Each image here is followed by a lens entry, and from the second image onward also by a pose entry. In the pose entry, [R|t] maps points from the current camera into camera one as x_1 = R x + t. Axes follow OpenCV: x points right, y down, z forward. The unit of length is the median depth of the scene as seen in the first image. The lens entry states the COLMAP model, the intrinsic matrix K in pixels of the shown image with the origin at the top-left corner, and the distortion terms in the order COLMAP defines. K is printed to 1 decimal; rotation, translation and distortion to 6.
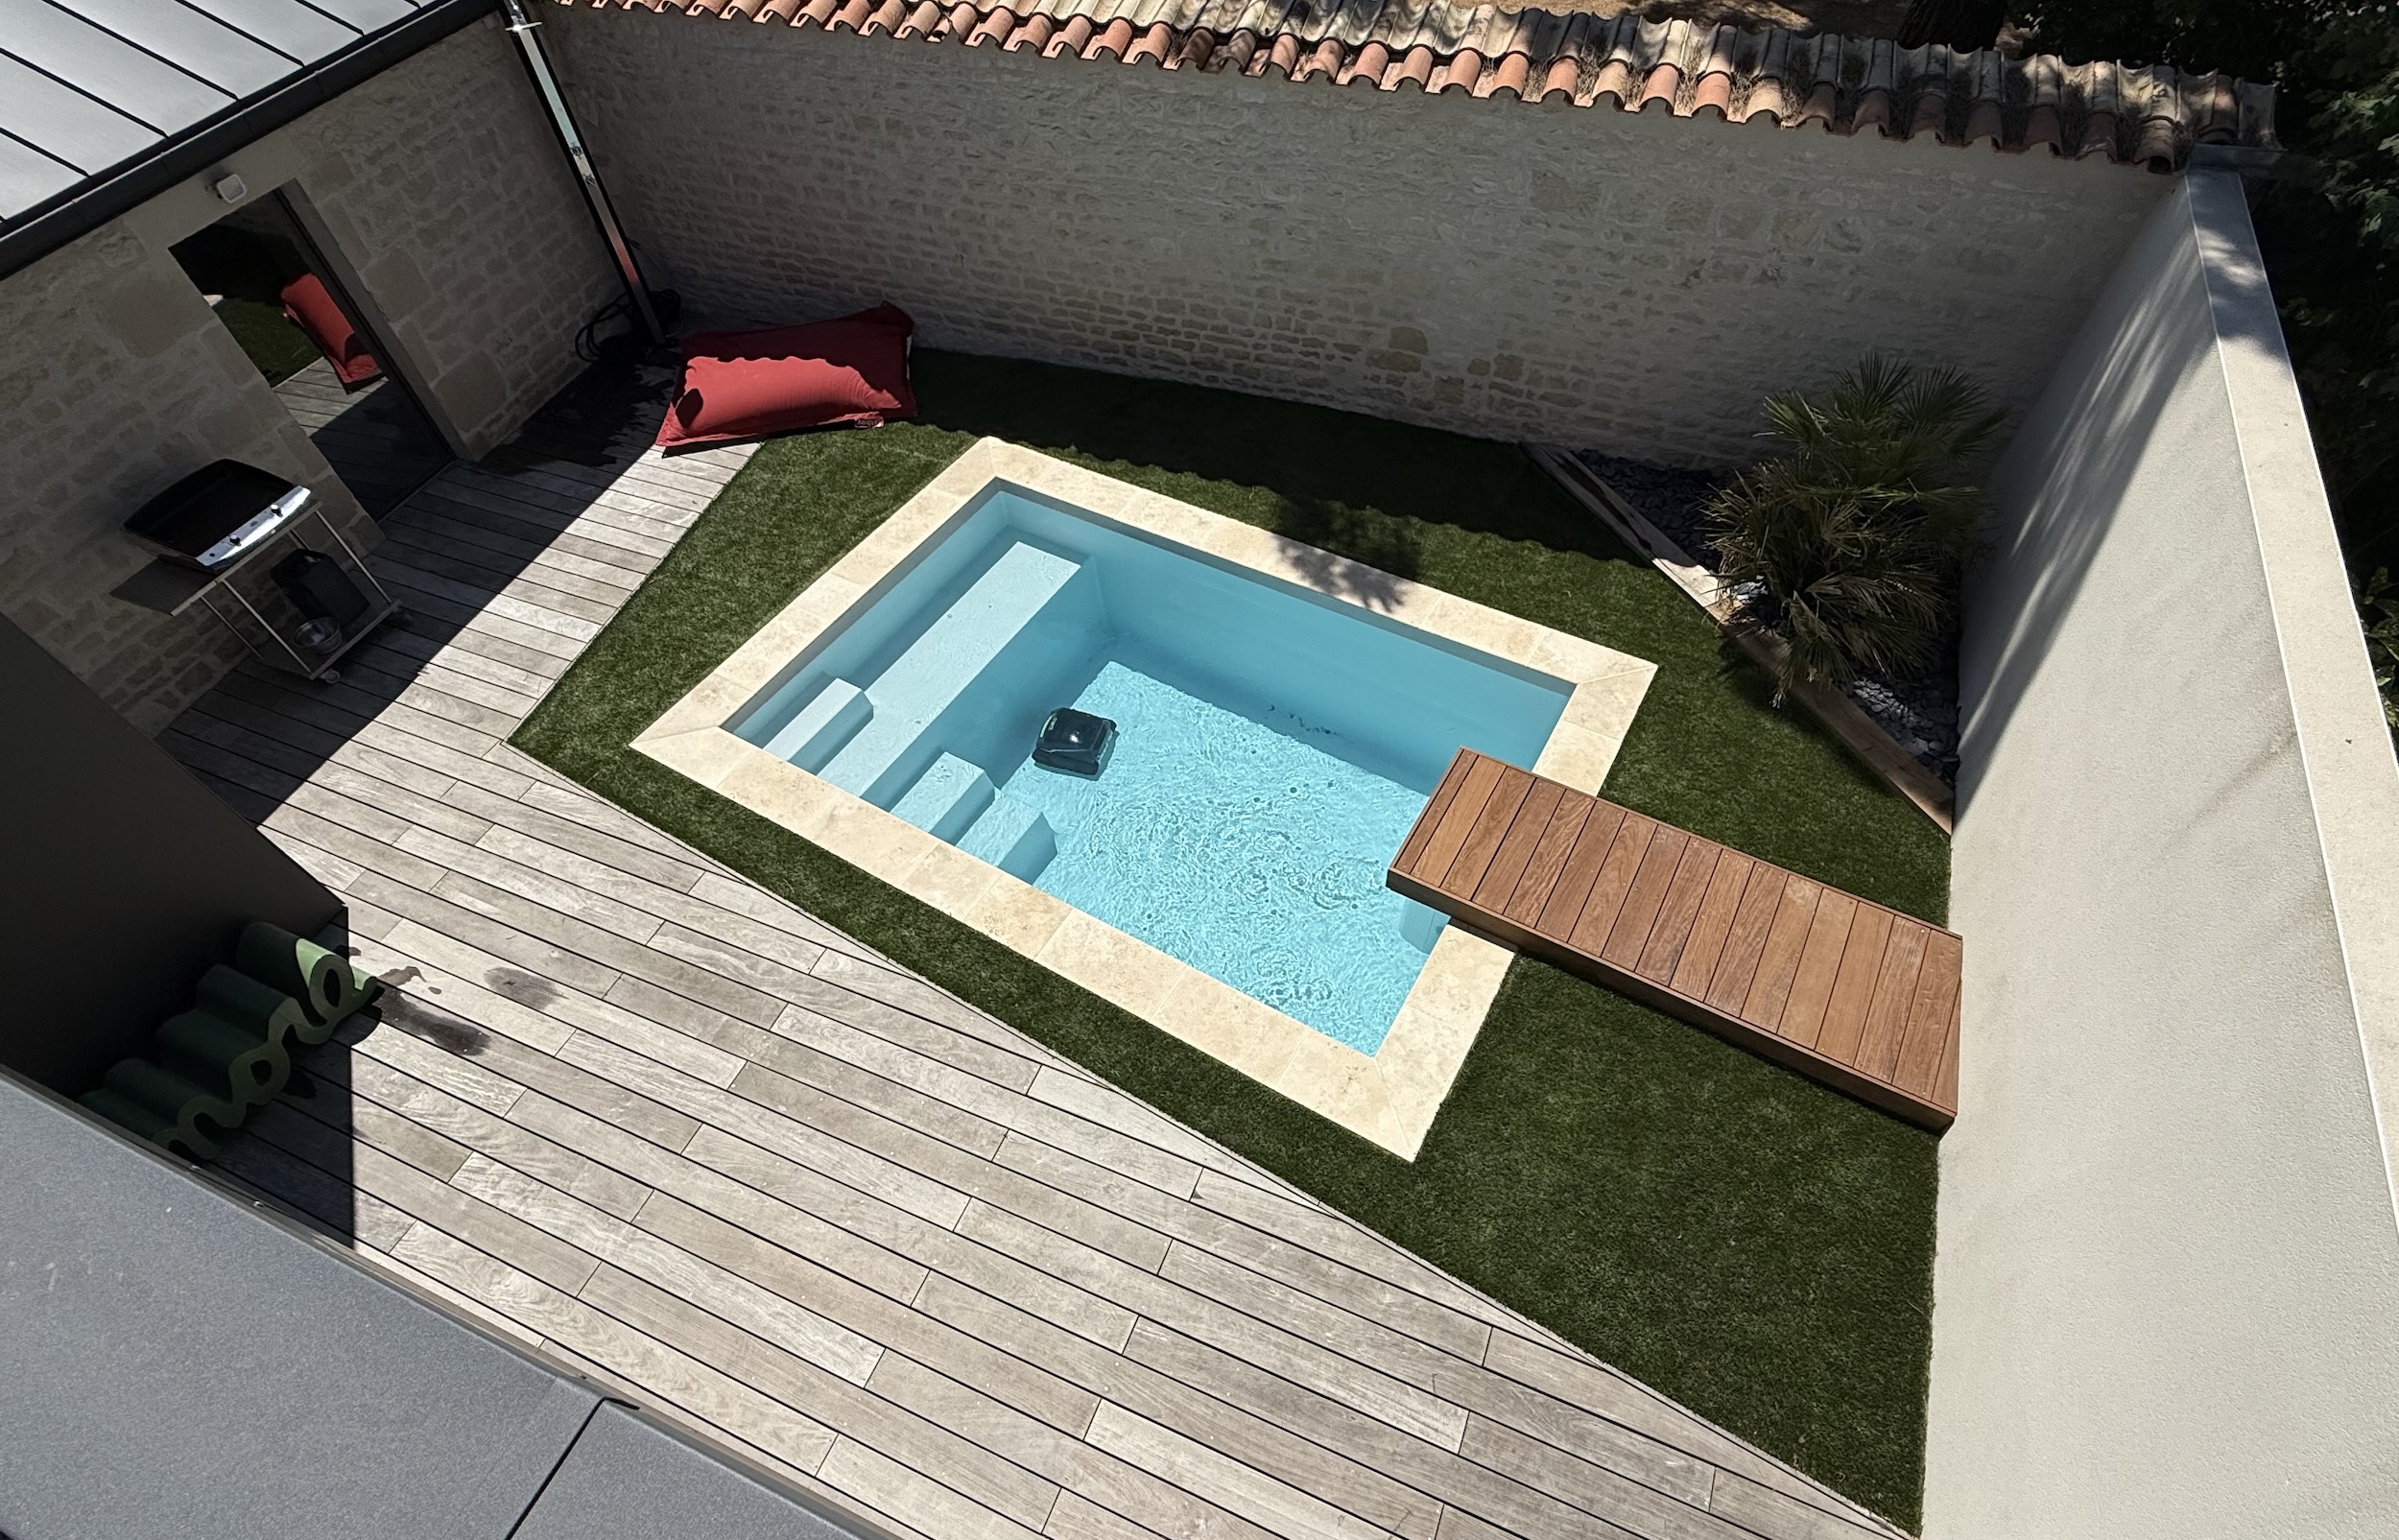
lens RADIAL K [[1113.1, 0, 1200.9], [0, 1113.1, 792.2], [0, 0, 1]] dist [-0.001209, -0.000008]
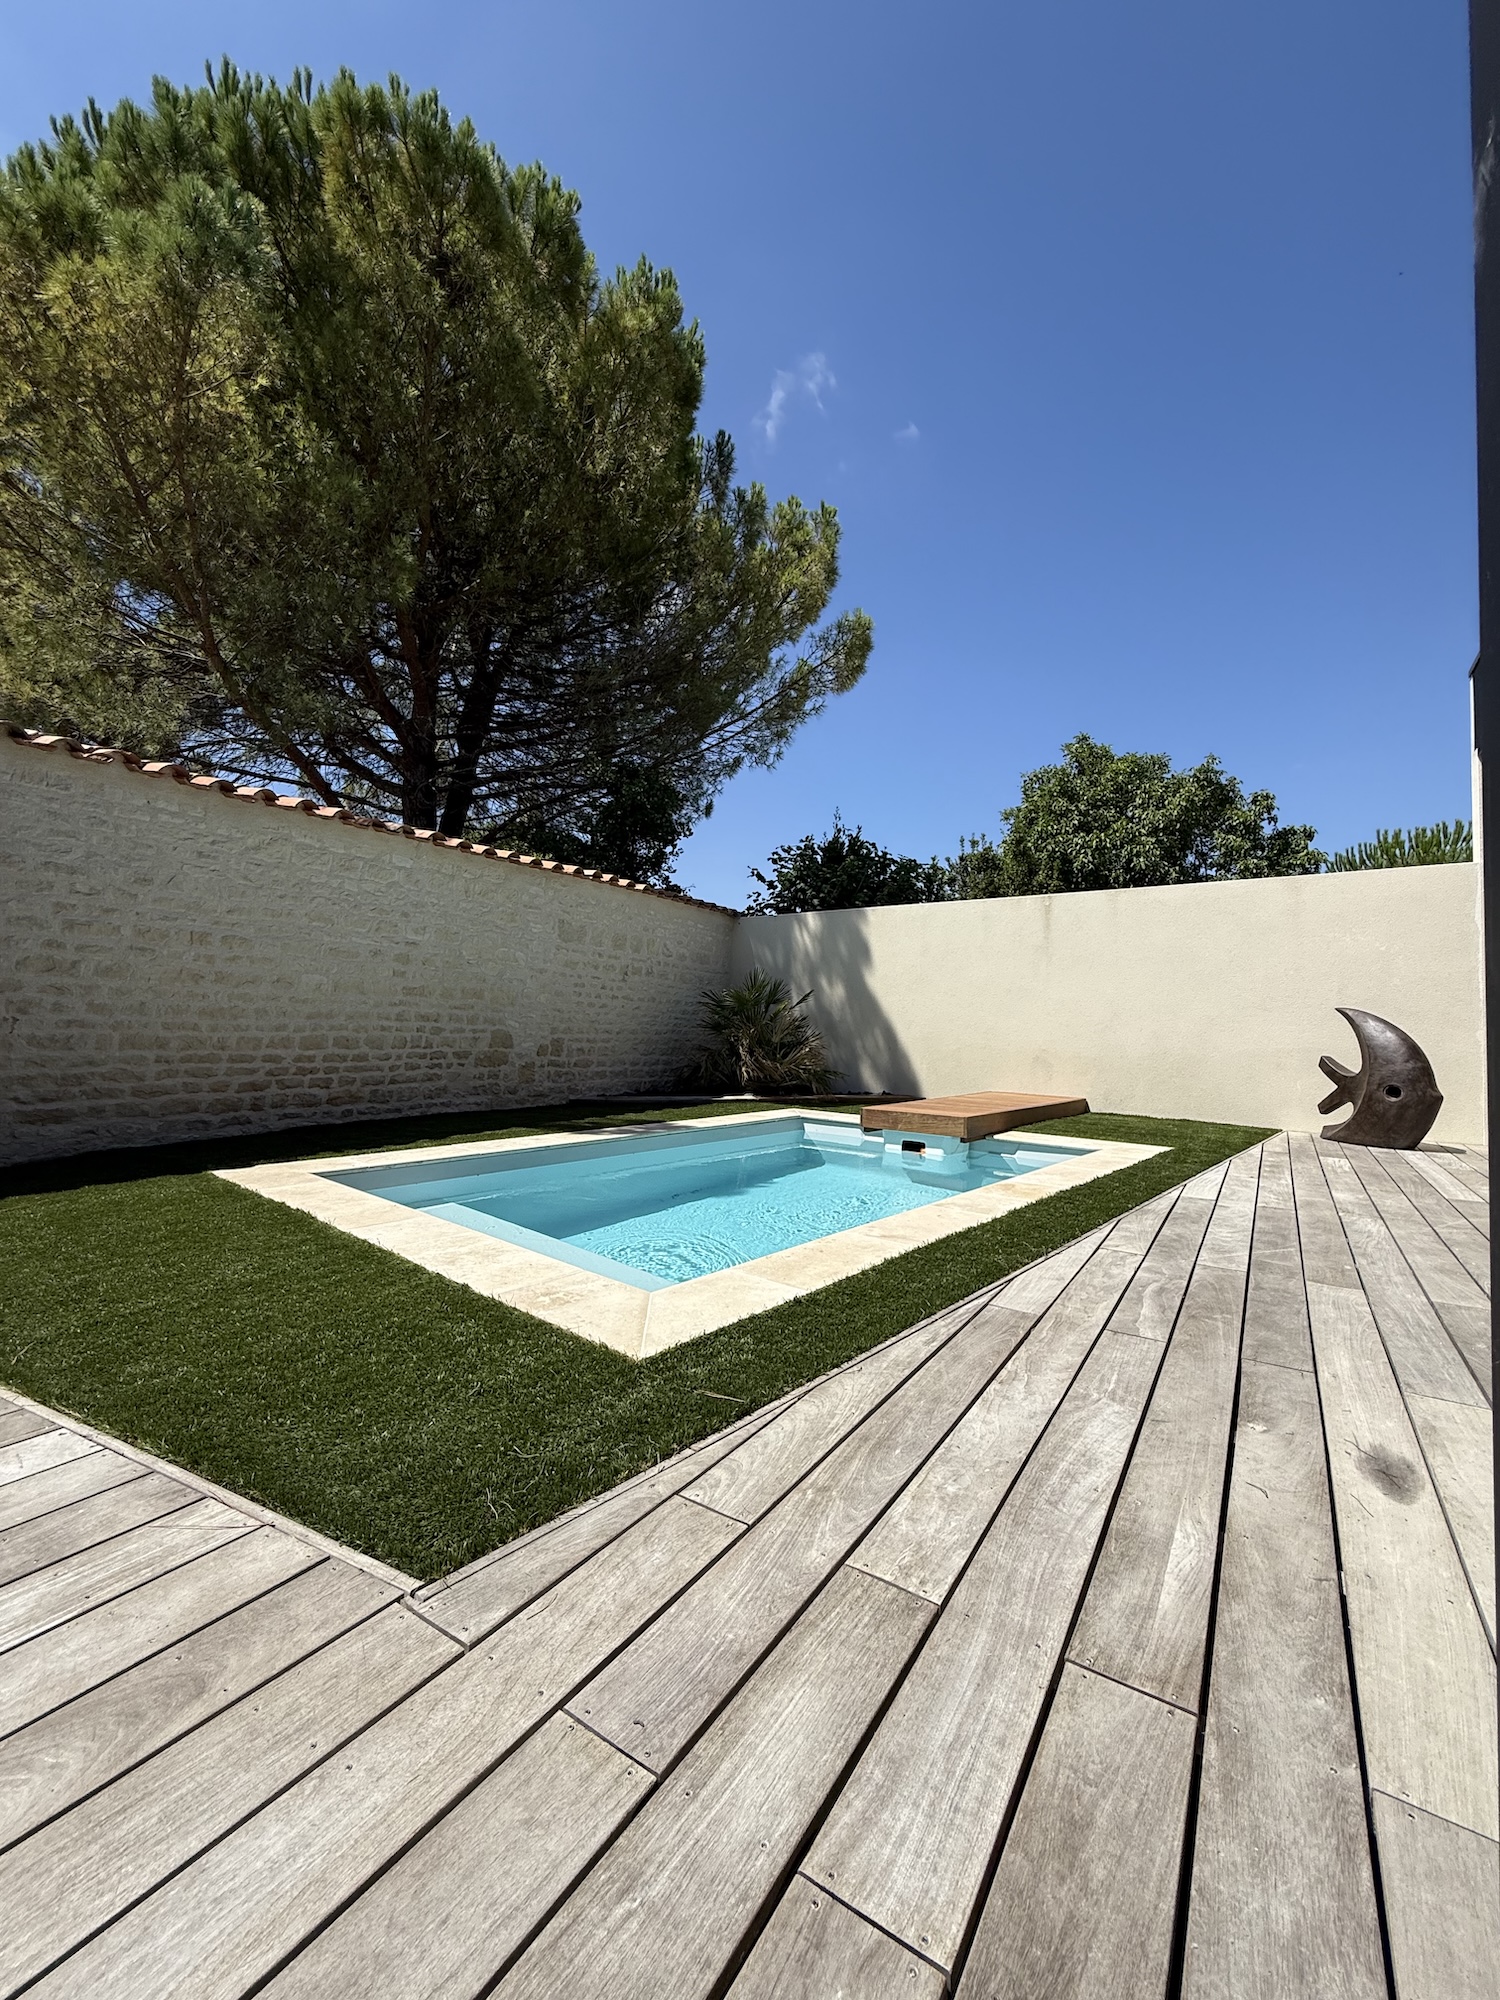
lens RADIAL K [[789.2, 0, 734.1], [0, 789.2, 989.3], [0, 0, 1]] dist [0.000389, 0.000028]
pose [[0.208397, 0.083350, 0.974486, -0.668014], [0.746541, 0.630138, -0.213548, -0.033152], [-0.631860, 0.771997, 0.069094, 0.697960]]
